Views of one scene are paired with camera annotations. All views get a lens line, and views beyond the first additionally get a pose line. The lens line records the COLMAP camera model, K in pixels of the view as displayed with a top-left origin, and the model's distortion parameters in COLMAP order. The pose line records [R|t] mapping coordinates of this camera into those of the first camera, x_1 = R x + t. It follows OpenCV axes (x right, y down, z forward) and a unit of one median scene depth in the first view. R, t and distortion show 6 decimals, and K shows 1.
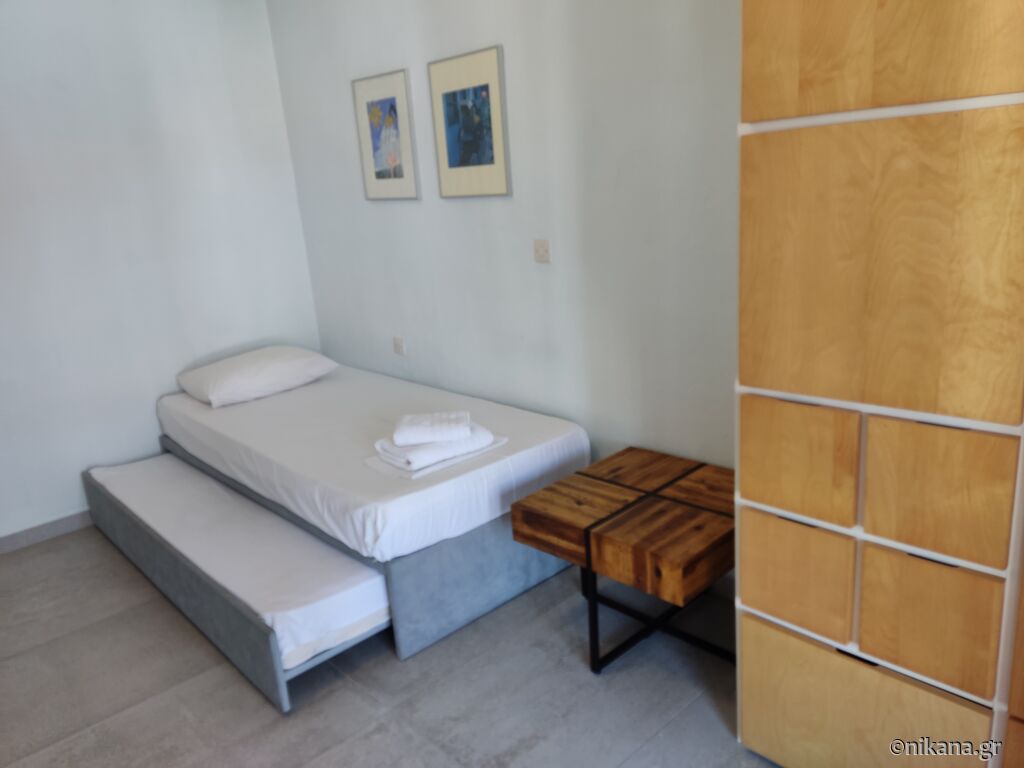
lens RADIAL K [[745.2, 0, 511.8], [0, 745.2, 381.0], [0, 0, 1]] dist [-0.006581, -0.001082]
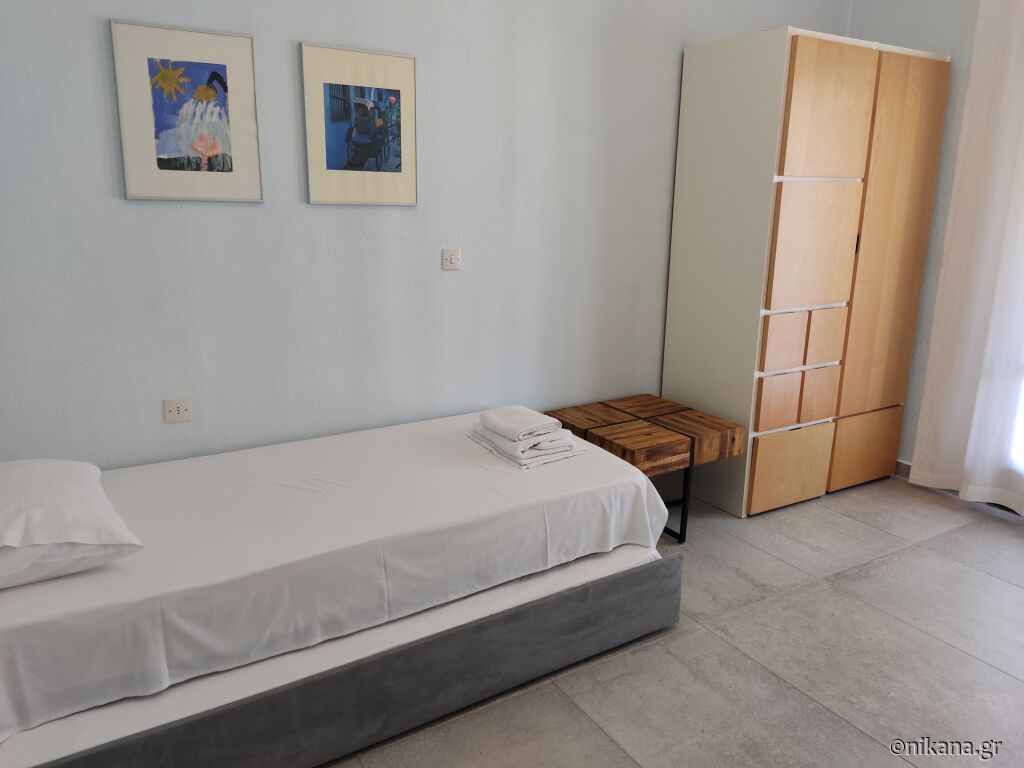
lens RADIAL K [[816.8, 0, 511.6], [0, 816.8, 377.3], [0, 0, 1]] dist [-0.034194, -0.017324]
pose [[0.178363, -0.164665, 0.970089, -1.061080], [0.205319, 0.970424, 0.126971, -0.138291], [-0.962305, 0.176531, 0.206896, 0.690682]]
